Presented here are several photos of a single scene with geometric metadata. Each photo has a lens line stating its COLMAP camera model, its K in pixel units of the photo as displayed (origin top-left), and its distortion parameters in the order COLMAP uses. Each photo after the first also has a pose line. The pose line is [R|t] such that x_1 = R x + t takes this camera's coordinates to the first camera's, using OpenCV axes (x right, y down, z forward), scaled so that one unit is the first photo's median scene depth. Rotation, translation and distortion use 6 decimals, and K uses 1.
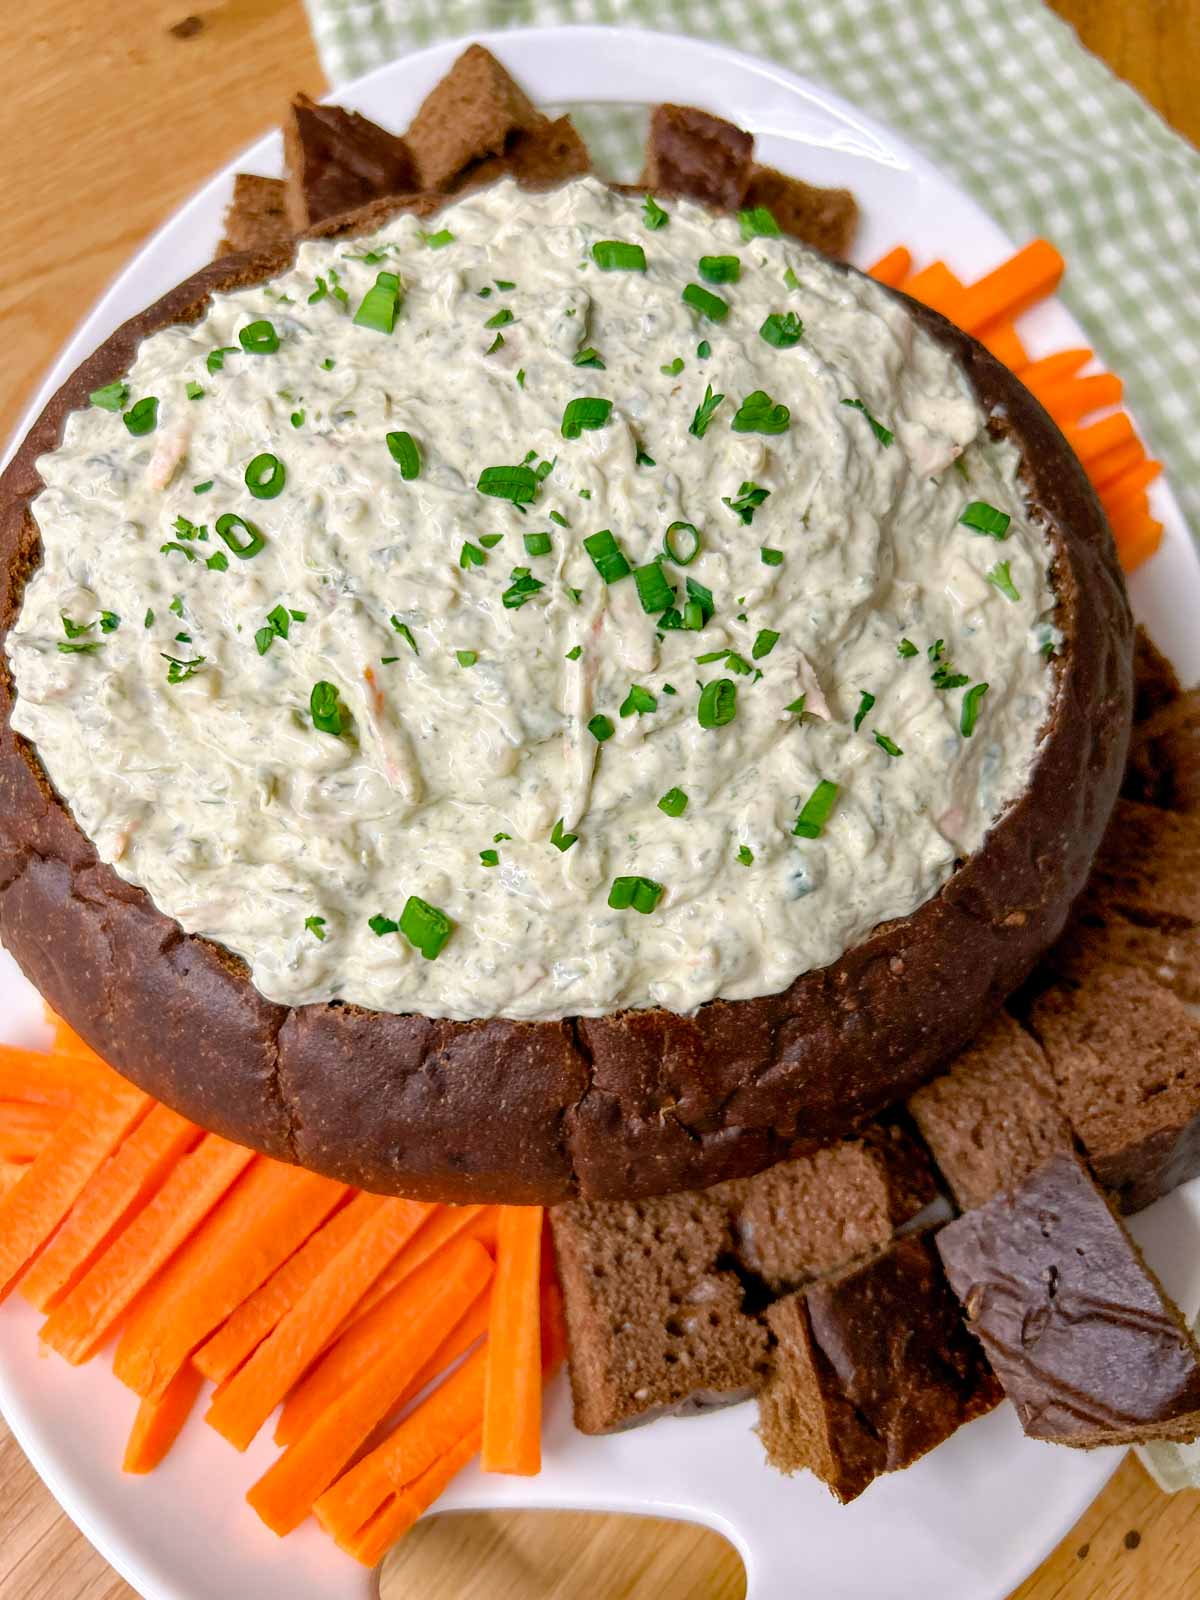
lens RADIAL K [[1285.0, 0, 603.0], [0, 1285.0, 828.0], [0, 0, 1]] dist [0.066887, -0.228485]
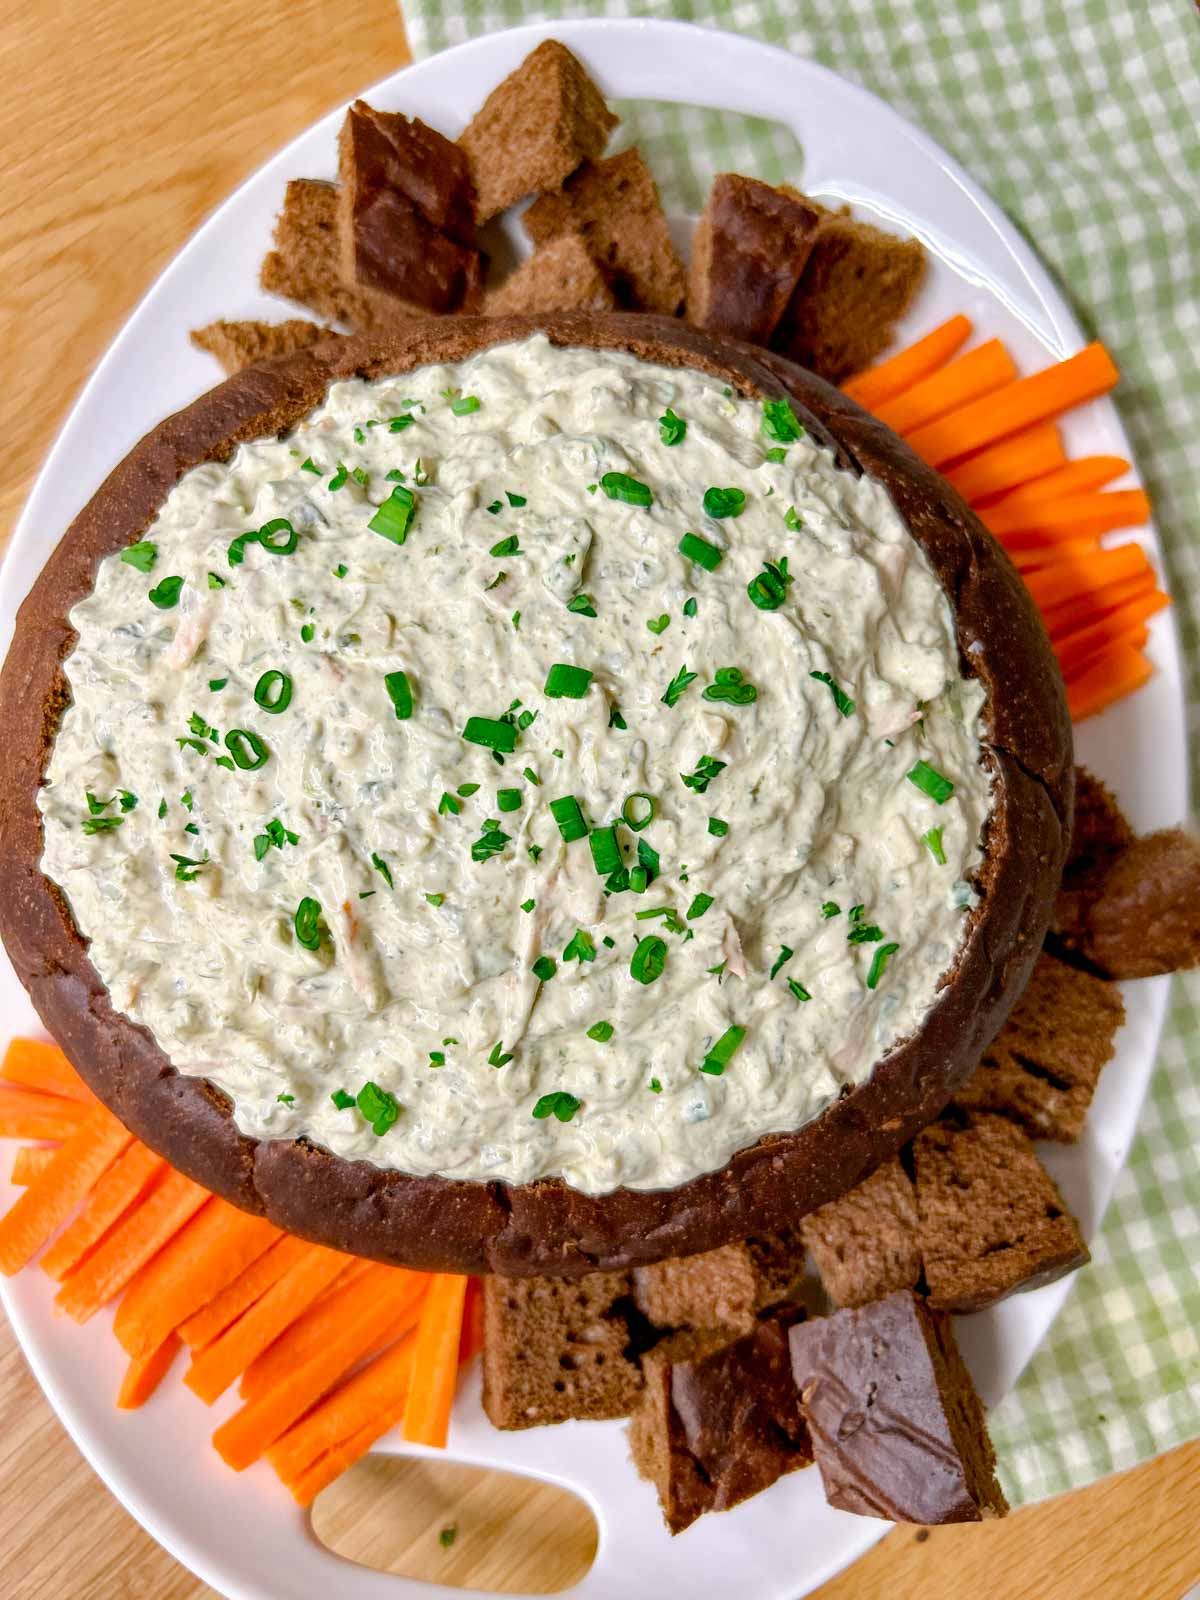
lens RADIAL K [[1285.0, 0, 603.0], [0, 1285.0, 828.0], [0, 0, 1]] dist [0.066887, -0.228485]
pose [[0.991044, 0.132322, -0.017954, 0.050417], [-0.124533, 0.964373, 0.233403, -0.440120], [0.048199, -0.229076, 0.972214, -0.078956]]
